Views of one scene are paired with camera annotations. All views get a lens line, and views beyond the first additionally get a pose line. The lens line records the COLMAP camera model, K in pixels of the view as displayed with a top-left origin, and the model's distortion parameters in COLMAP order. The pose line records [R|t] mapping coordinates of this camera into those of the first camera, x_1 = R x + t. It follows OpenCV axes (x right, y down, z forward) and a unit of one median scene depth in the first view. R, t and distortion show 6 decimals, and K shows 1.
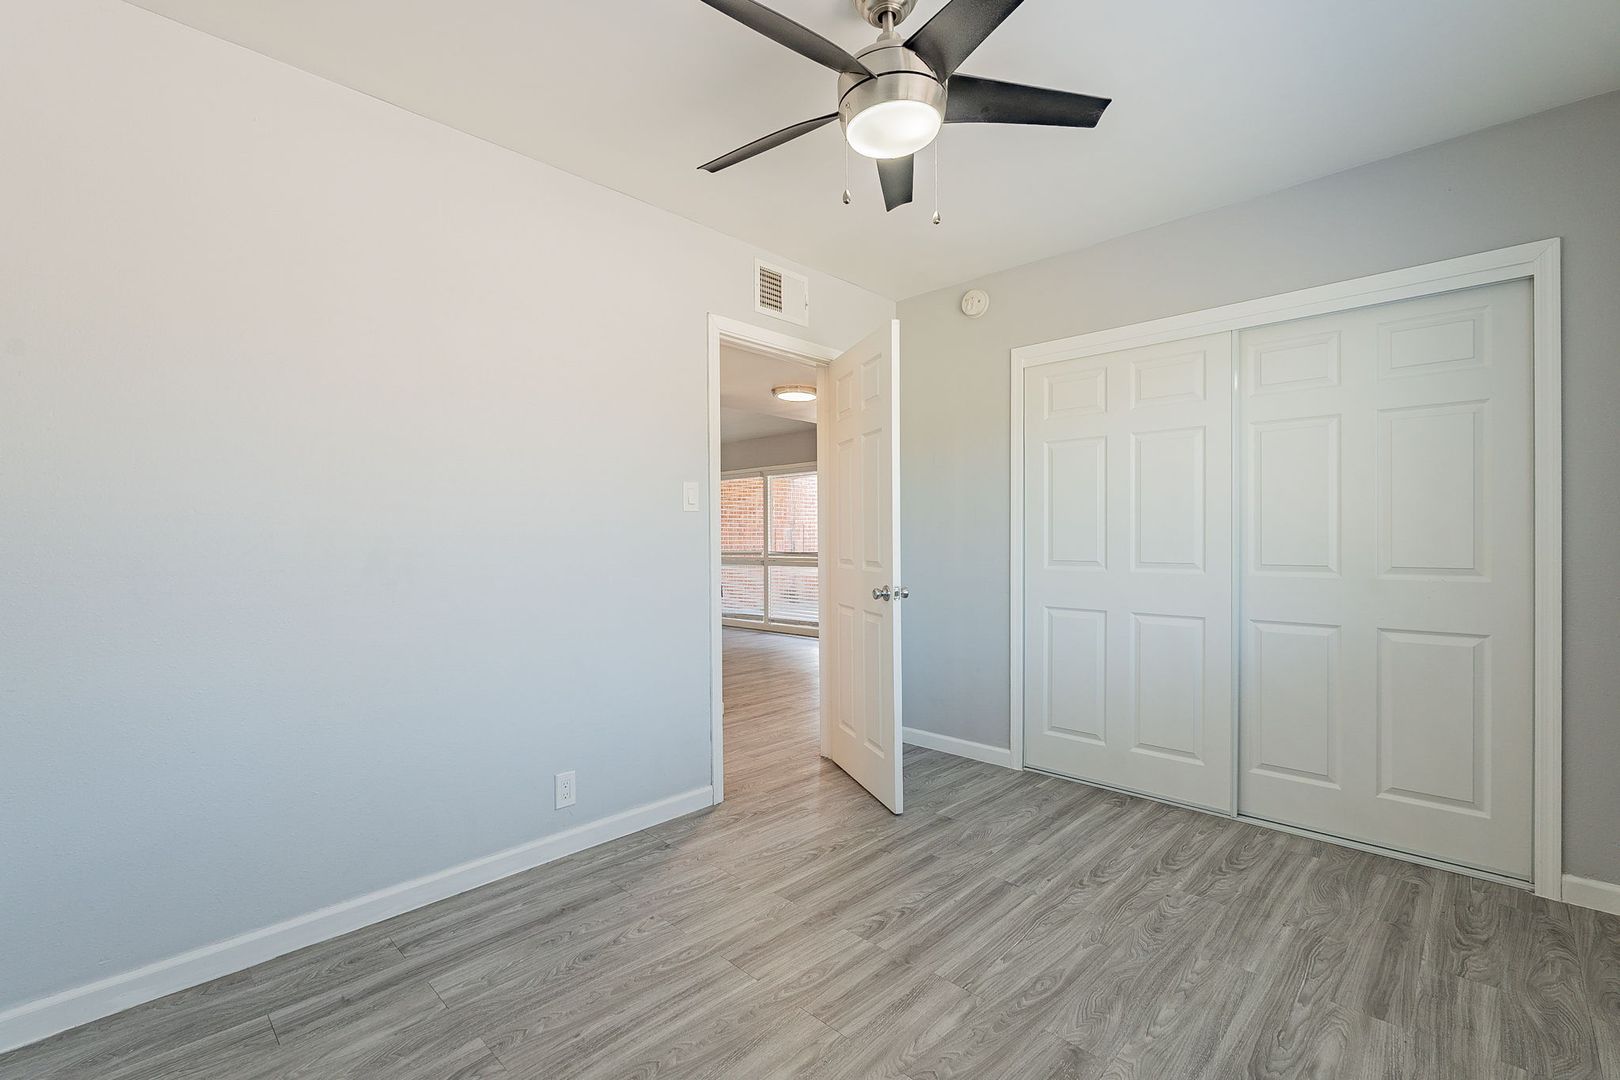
lens RADIAL K [[727.1, 0, 806.2], [0, 727.1, 541.9], [0, 0, 1]] dist [-0.002469, -0.000408]
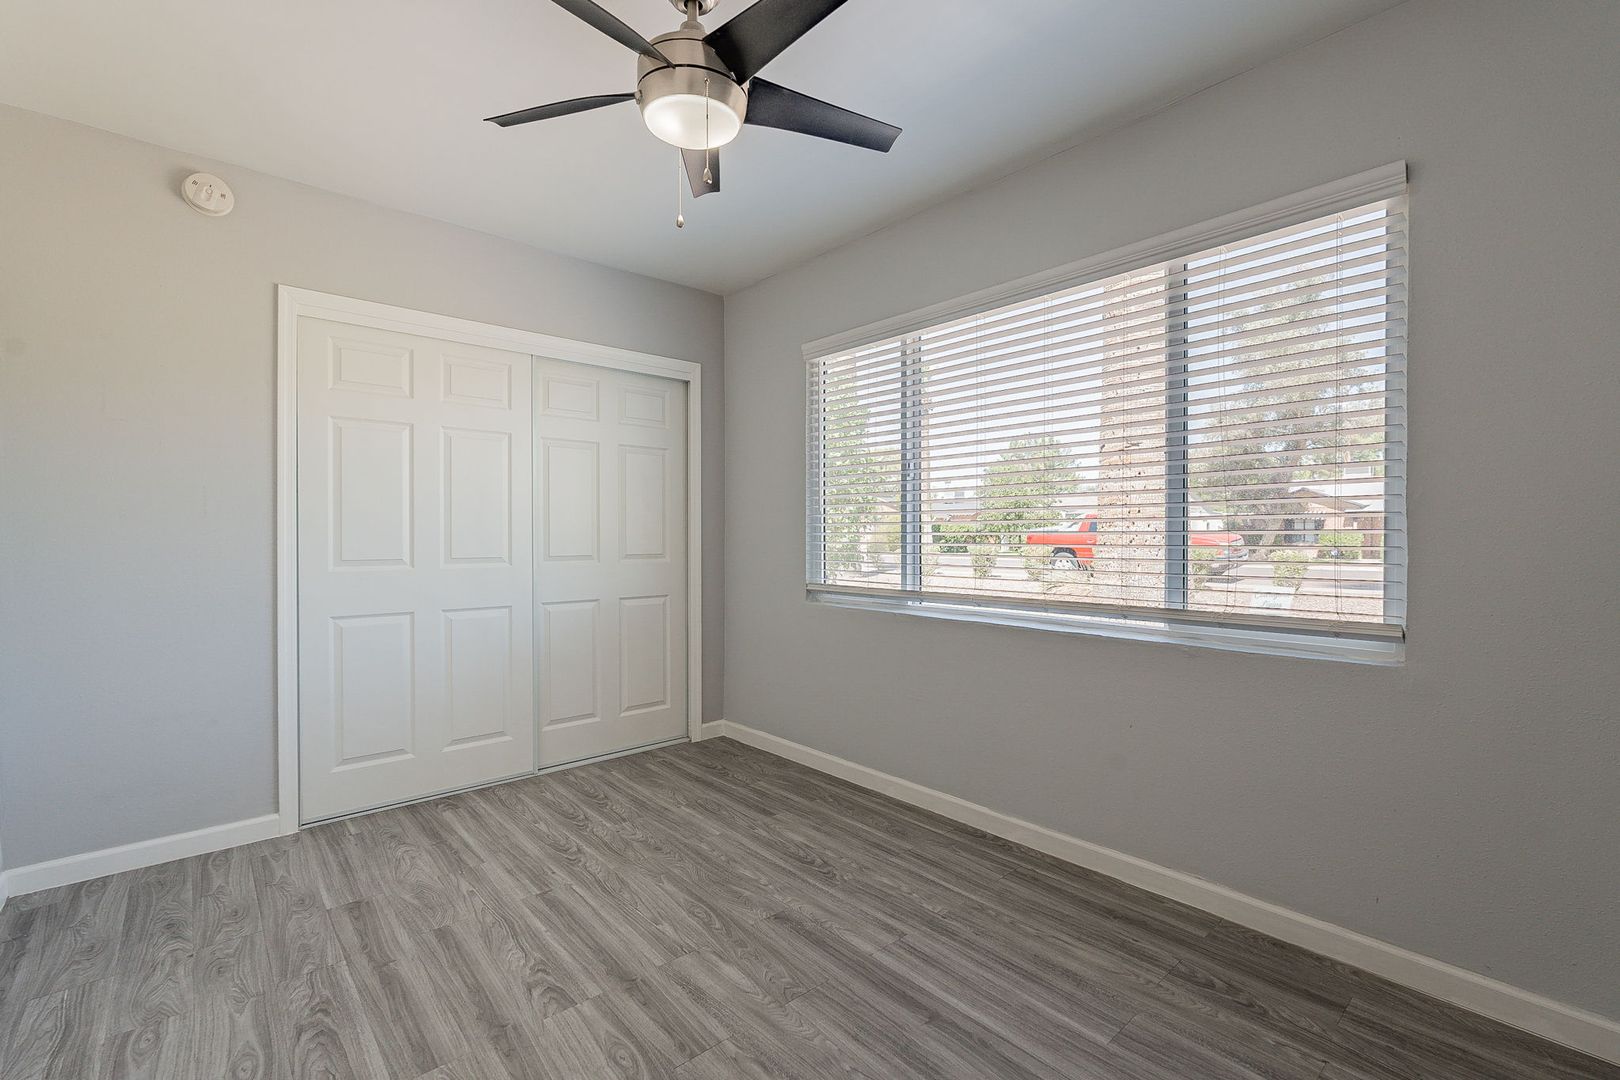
lens RADIAL K [[727.1, 0, 812.7], [0, 727.1, 539.3], [0, 0, 1]] dist [-0.002469, -0.000408]
pose [[0.041278, -0.003598, 0.999141, -0.610424], [0.003383, 0.999988, 0.003461, 0.000198], [-0.999142, 0.003237, 0.041289, 0.555377]]
